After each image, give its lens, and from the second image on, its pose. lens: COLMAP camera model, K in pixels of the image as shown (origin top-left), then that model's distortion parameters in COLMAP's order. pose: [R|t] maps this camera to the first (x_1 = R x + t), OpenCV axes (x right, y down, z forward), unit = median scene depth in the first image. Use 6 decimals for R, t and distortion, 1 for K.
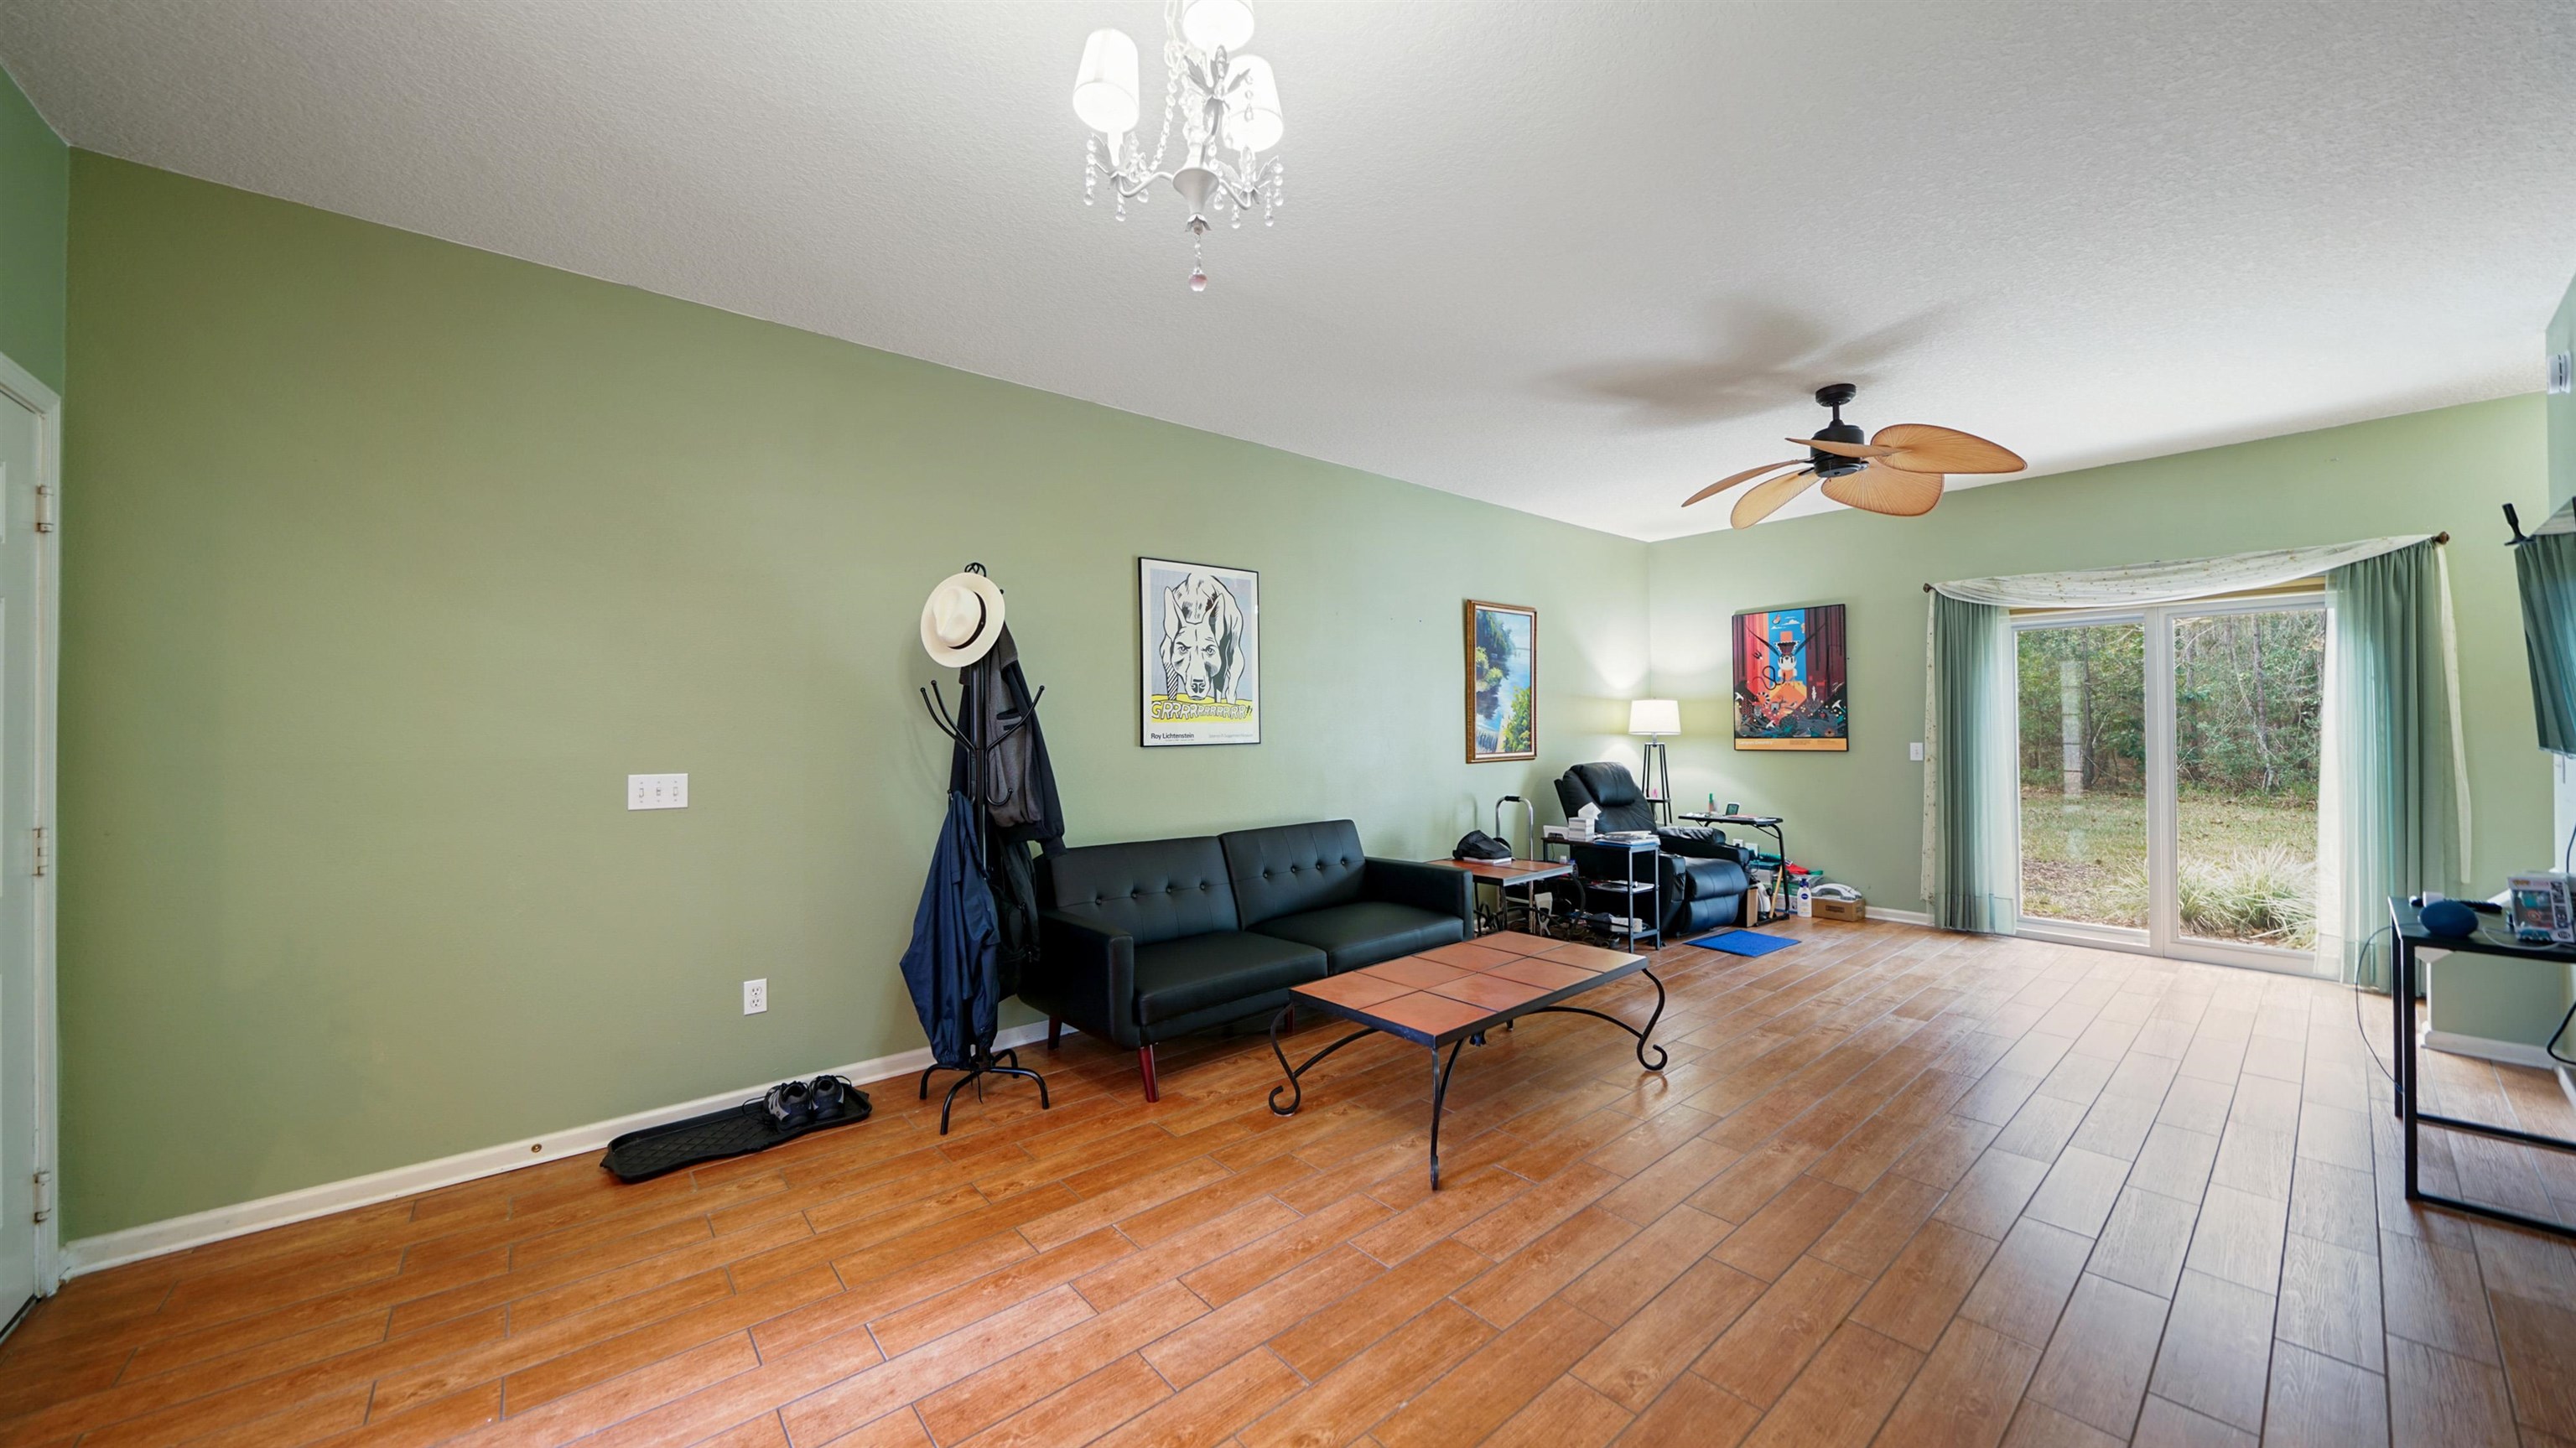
lens RADIAL K [[895.9, 0, 1287.3], [0, 895.9, 735.1], [0, 0, 1]] dist [-0.000831, -0.000158]
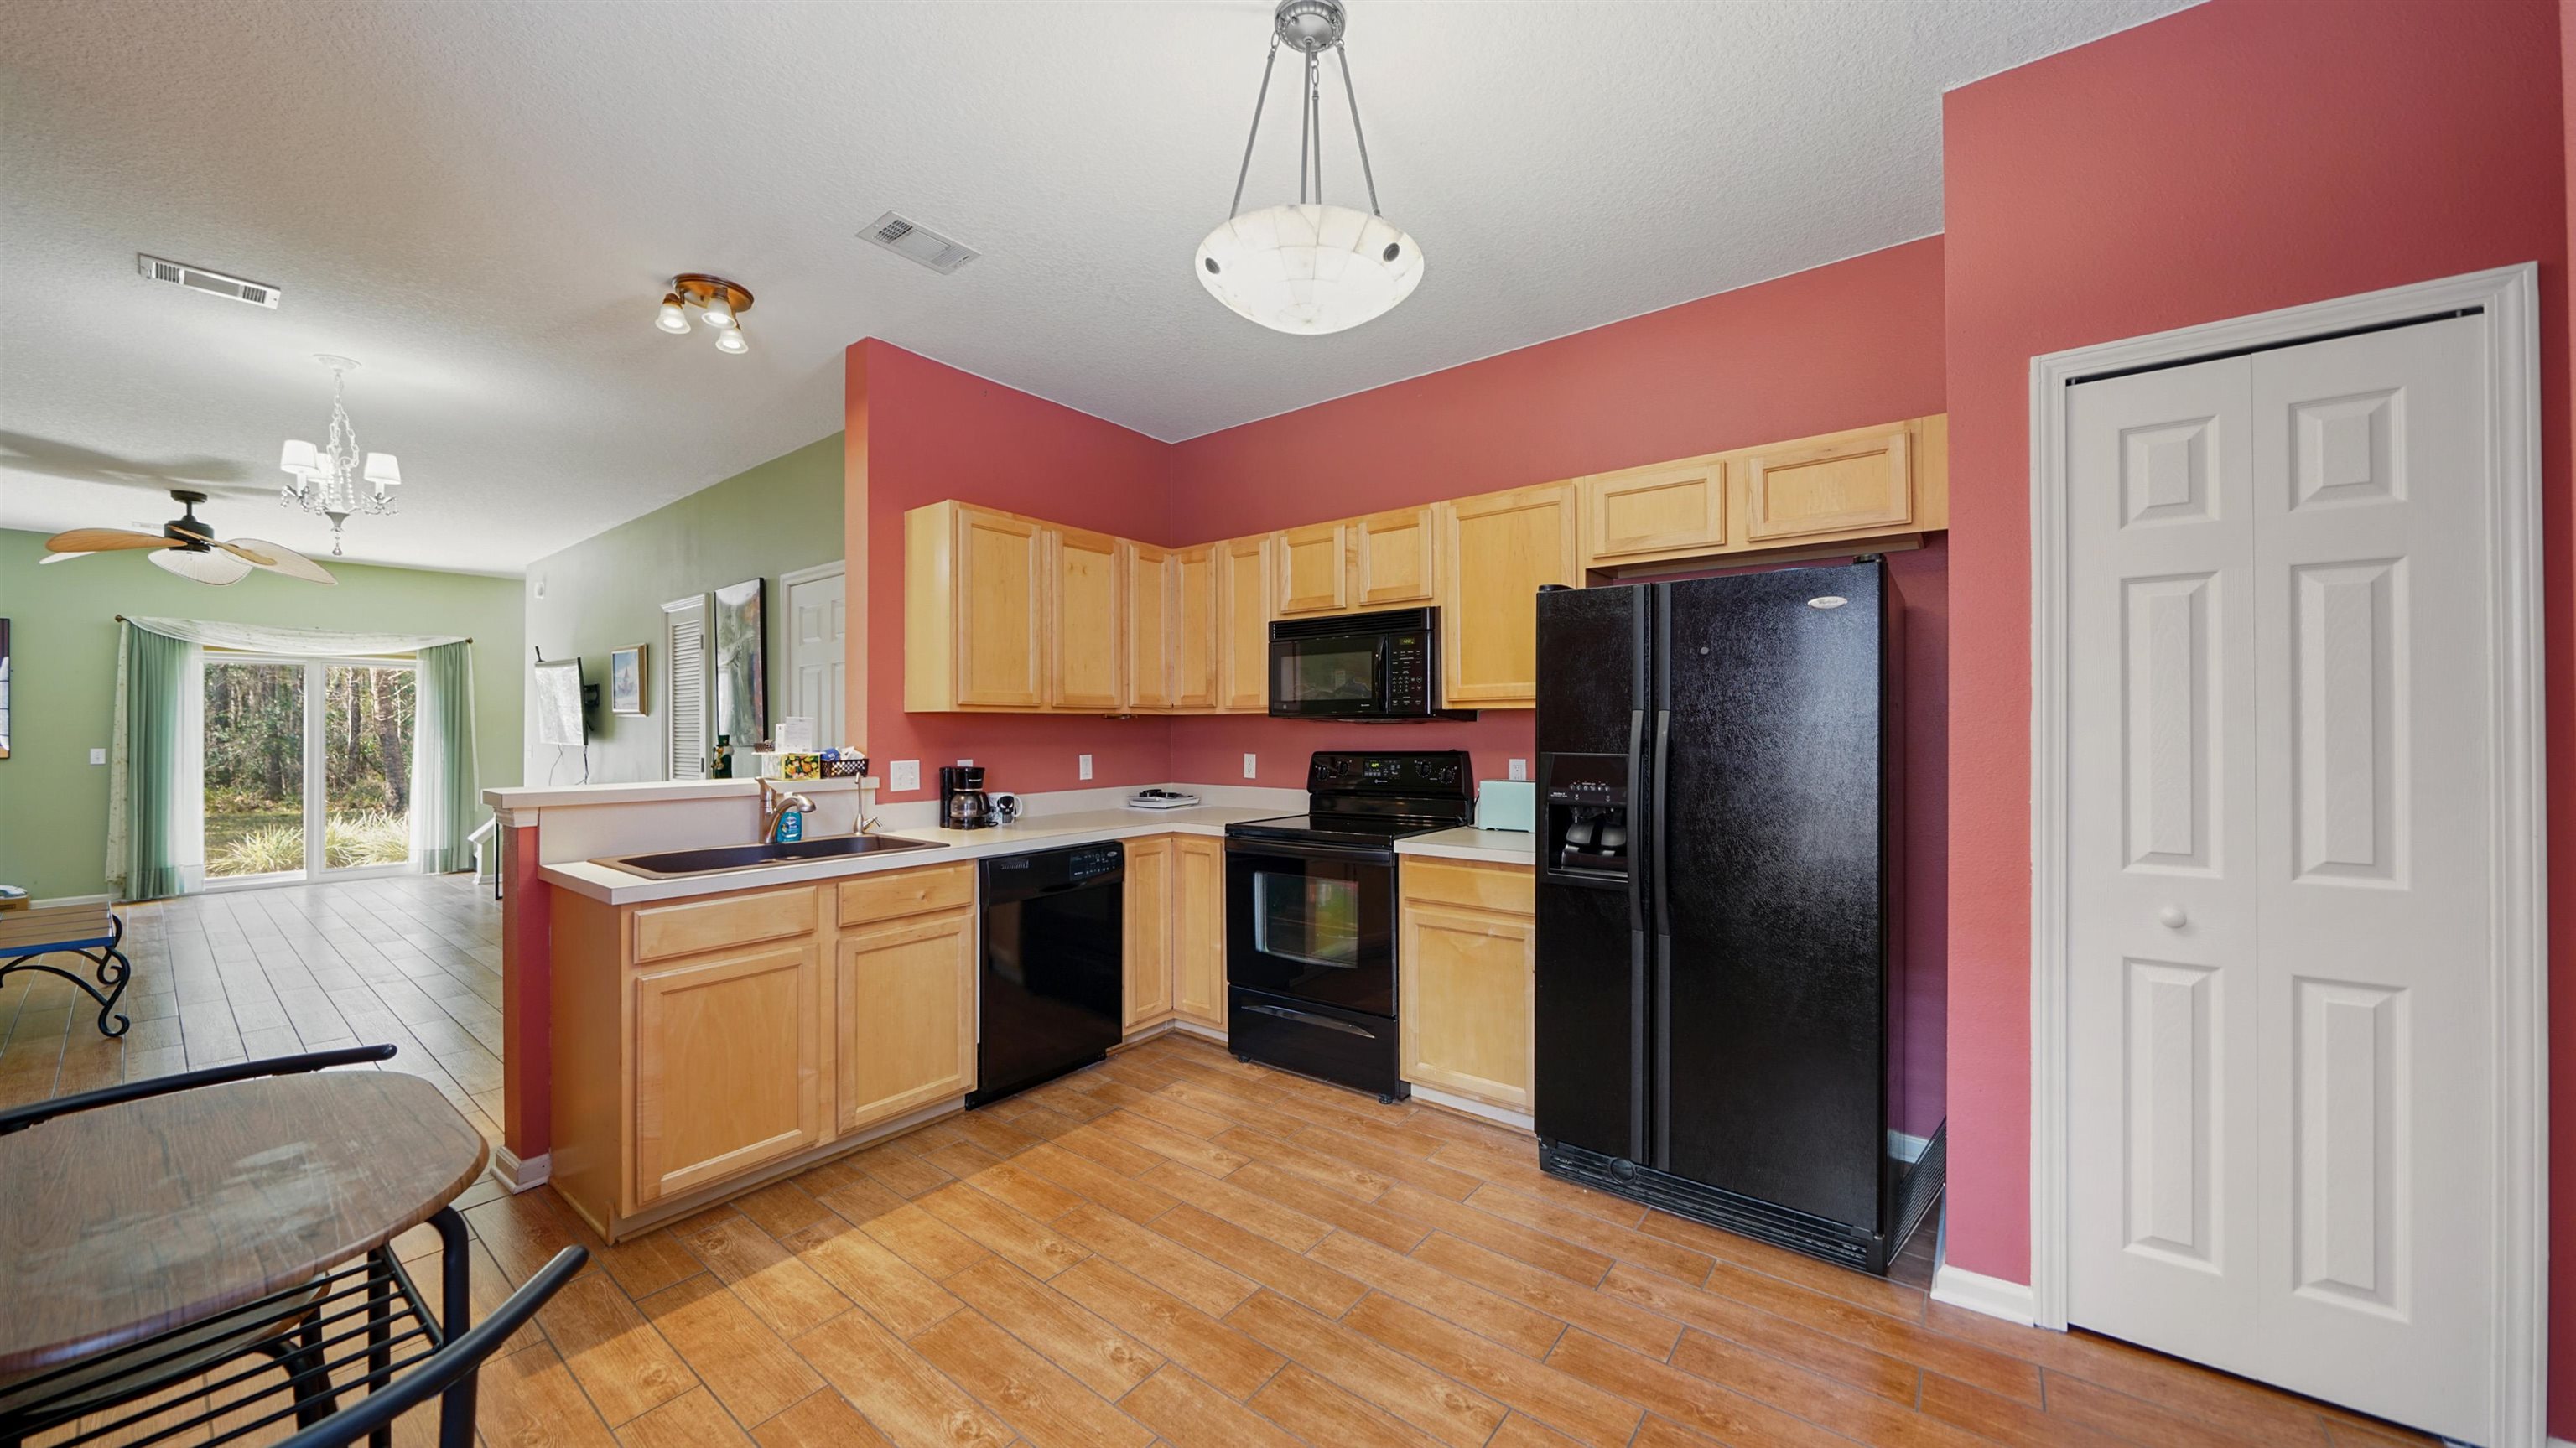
lens RADIAL K [[895.9, 0, 1280.1], [0, 895.9, 721.2], [0, 0, 1]] dist [-0.000831, -0.000158]
pose [[-0.210101, 0.015198, 0.977561, -0.766979], [0.019081, 0.999752, -0.011442, 0.016316], [-0.977493, 0.016249, -0.210339, -0.262737]]
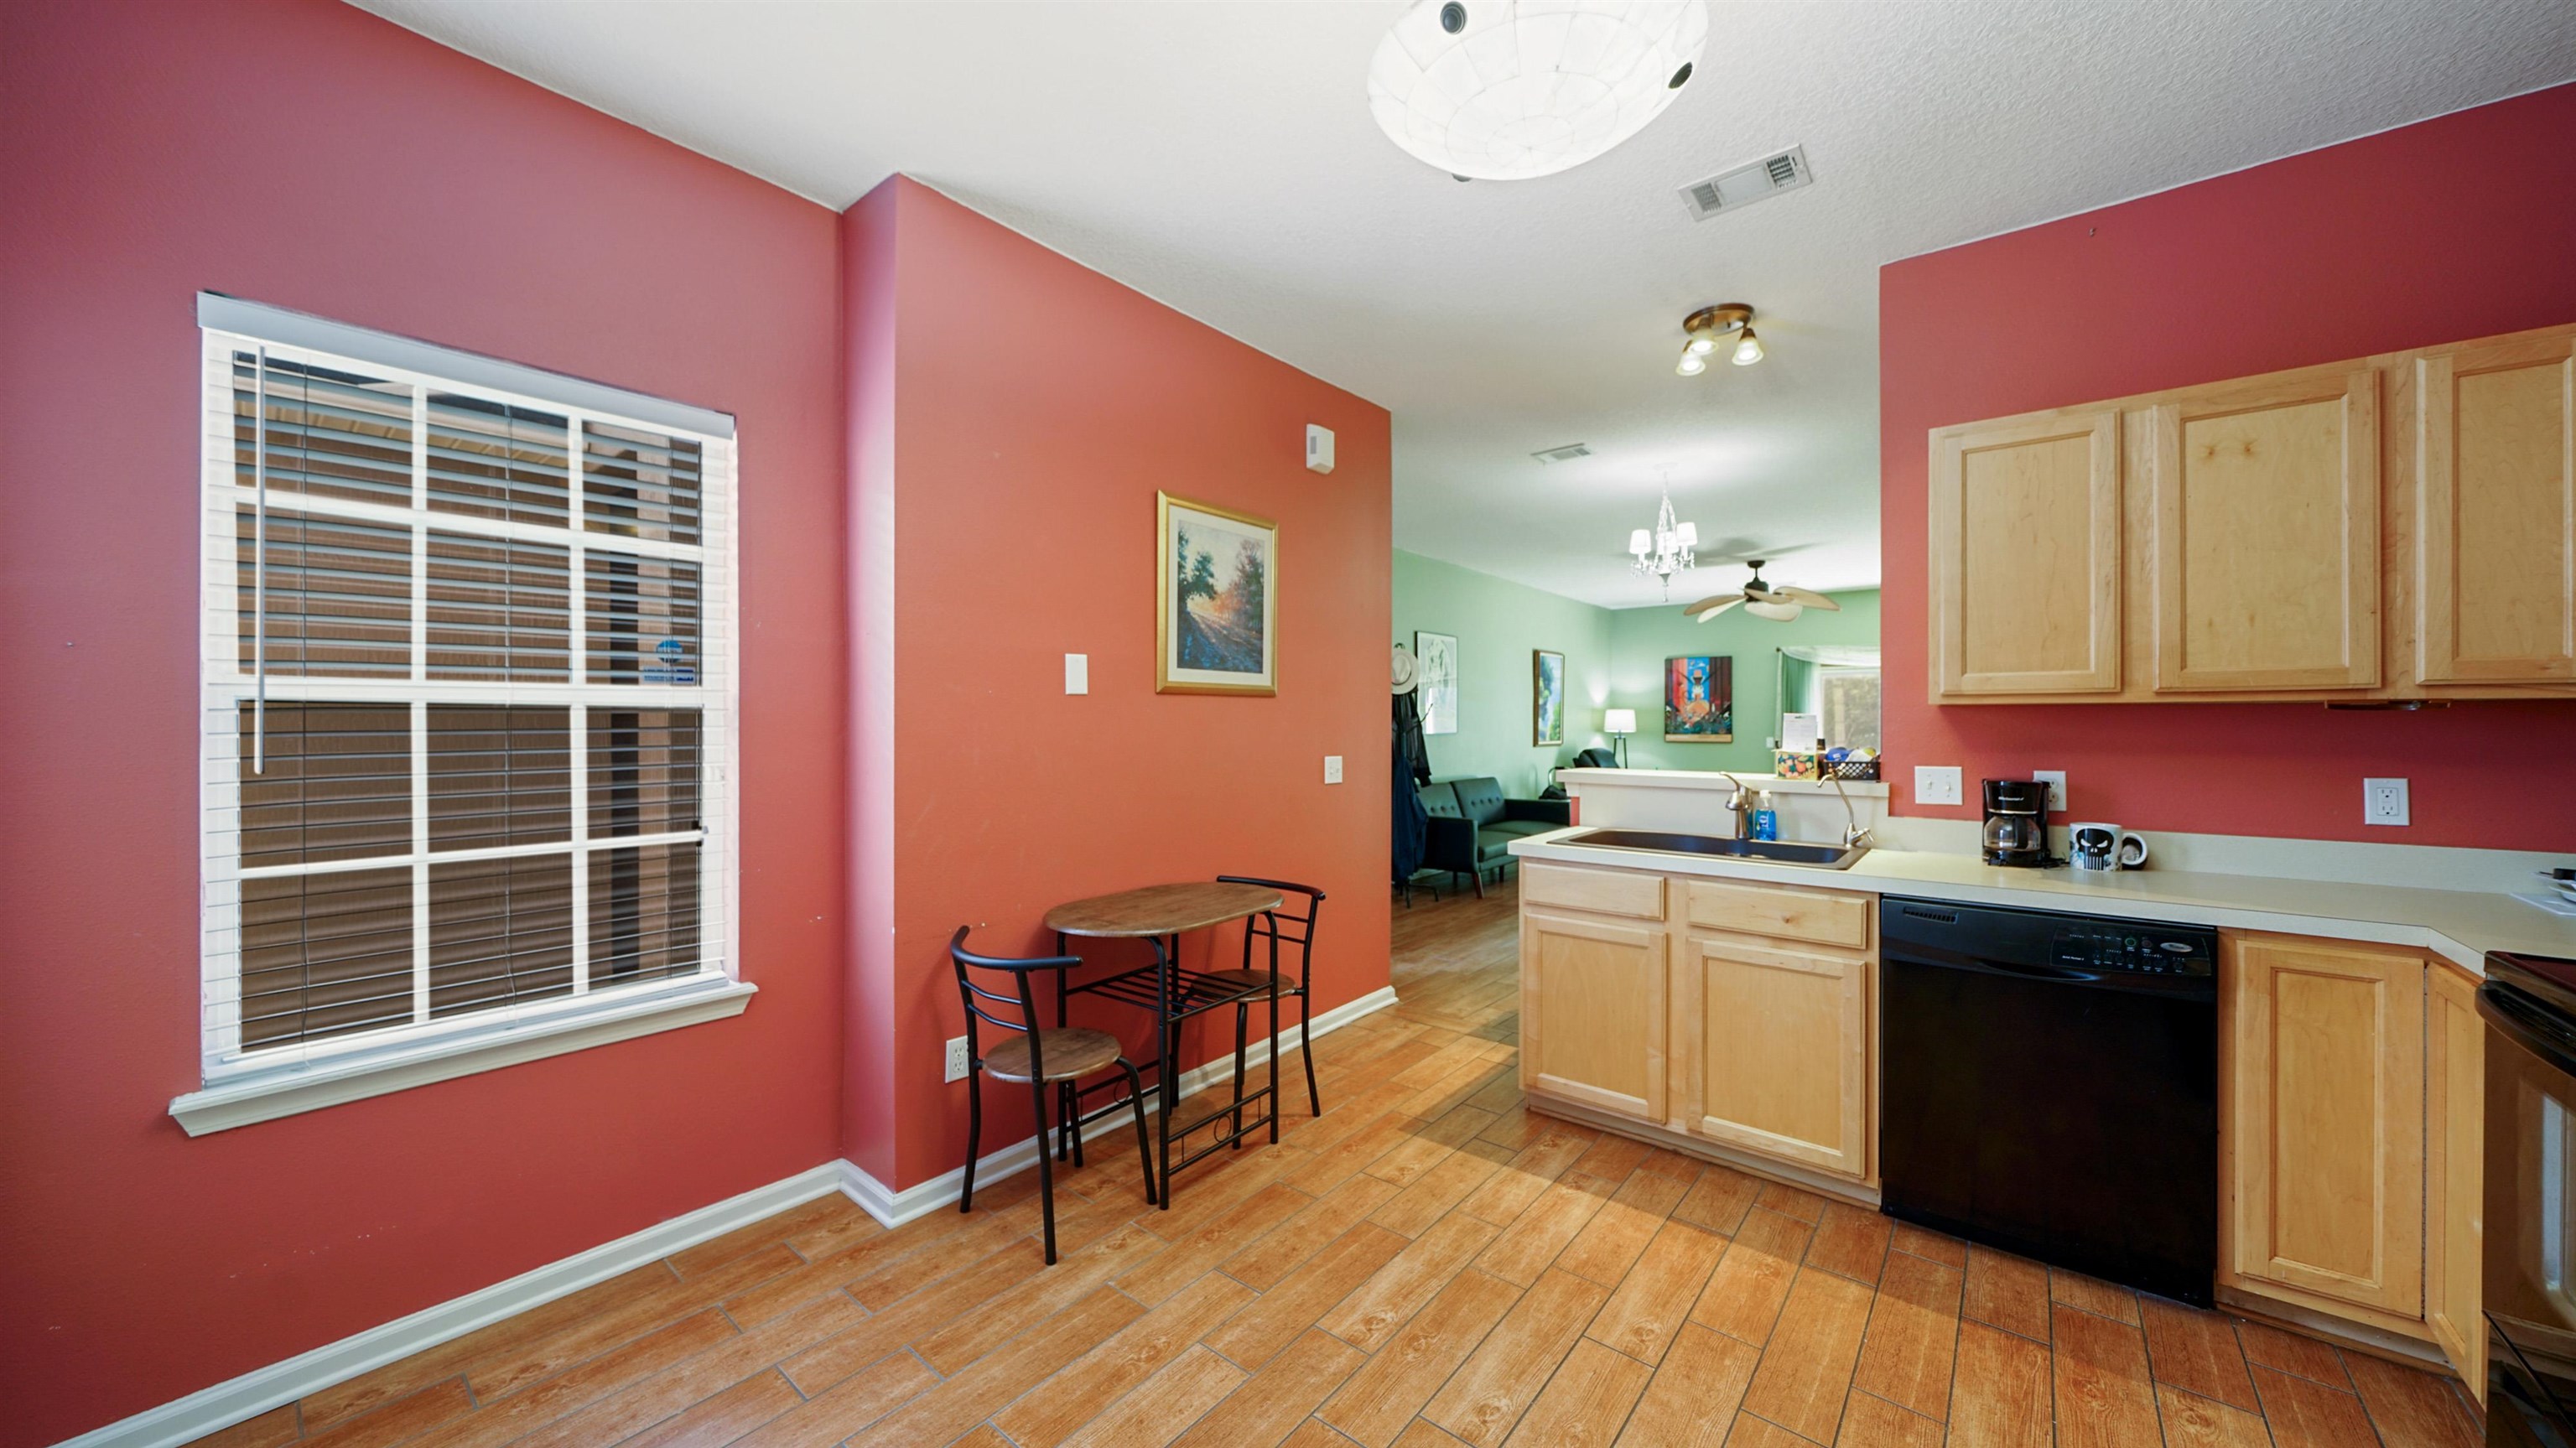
lens RADIAL K [[895.9, 0, 1286.6], [0, 895.9, 721.6], [0, 0, 1]] dist [-0.000831, -0.000158]
pose [[0.983834, 0.010448, 0.178778, -0.550918], [-0.007168, 0.999794, -0.018983, 0.018629], [-0.178939, 0.017395, 0.983706, -0.560147]]
